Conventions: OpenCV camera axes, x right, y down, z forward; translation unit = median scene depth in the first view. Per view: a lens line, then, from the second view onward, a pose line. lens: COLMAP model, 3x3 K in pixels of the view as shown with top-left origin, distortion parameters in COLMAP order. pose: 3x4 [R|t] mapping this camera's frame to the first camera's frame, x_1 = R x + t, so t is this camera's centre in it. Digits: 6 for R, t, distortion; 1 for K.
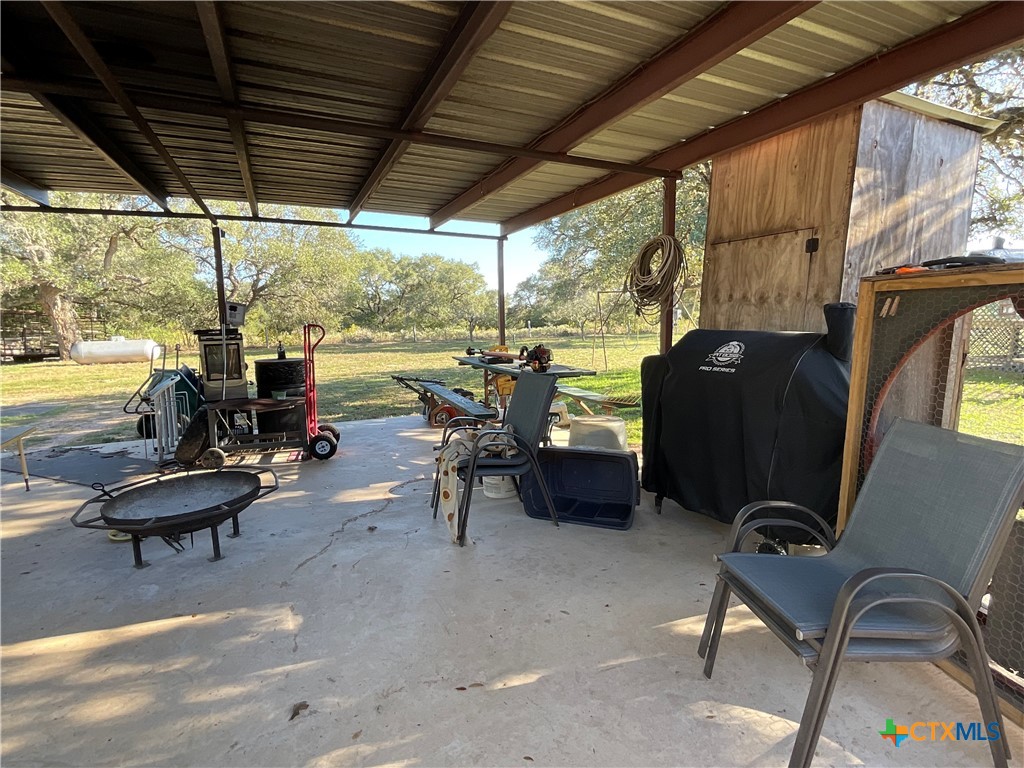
lens RADIAL K [[513.0, 0, 514.2], [0, 513.0, 386.9], [0, 0, 1]] dist [-0.022629, -0.000053]
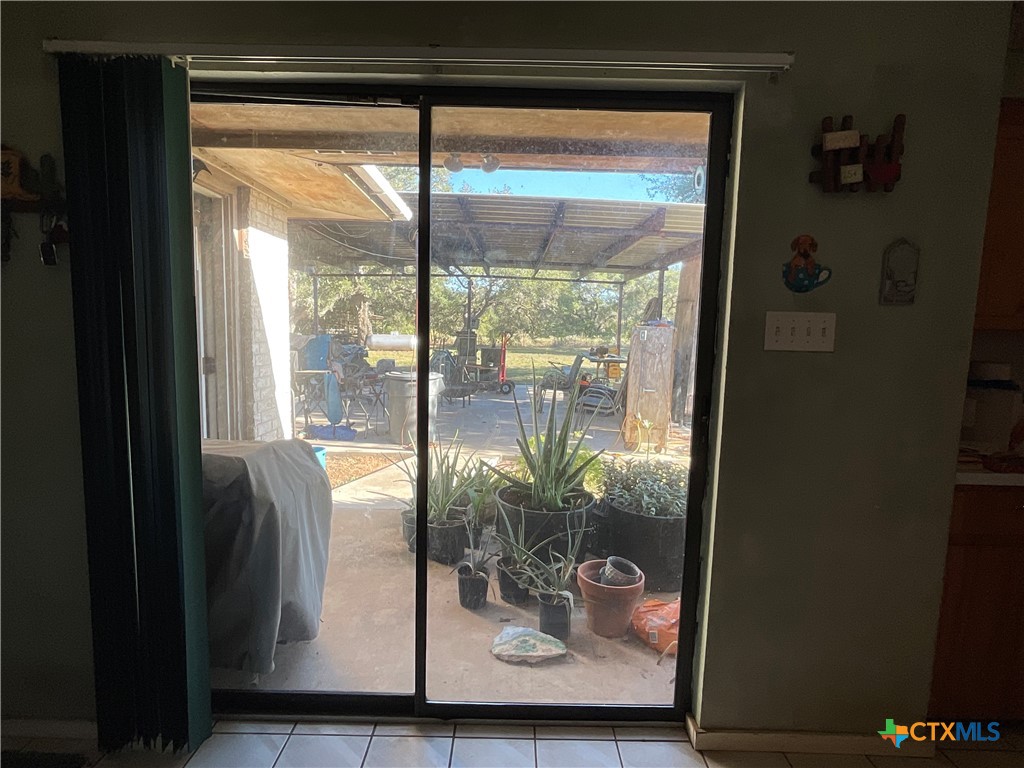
lens RADIAL K [[564.6, 0, 512.2], [0, 564.6, 385.6], [0, 0, 1]] dist [-0.000572, -0.000015]
pose [[0.911903, 0.079053, -0.402720, 0.156318], [-0.088896, 0.996024, -0.005774, 0.029657], [0.400663, 0.041065, 0.915305, -0.300541]]
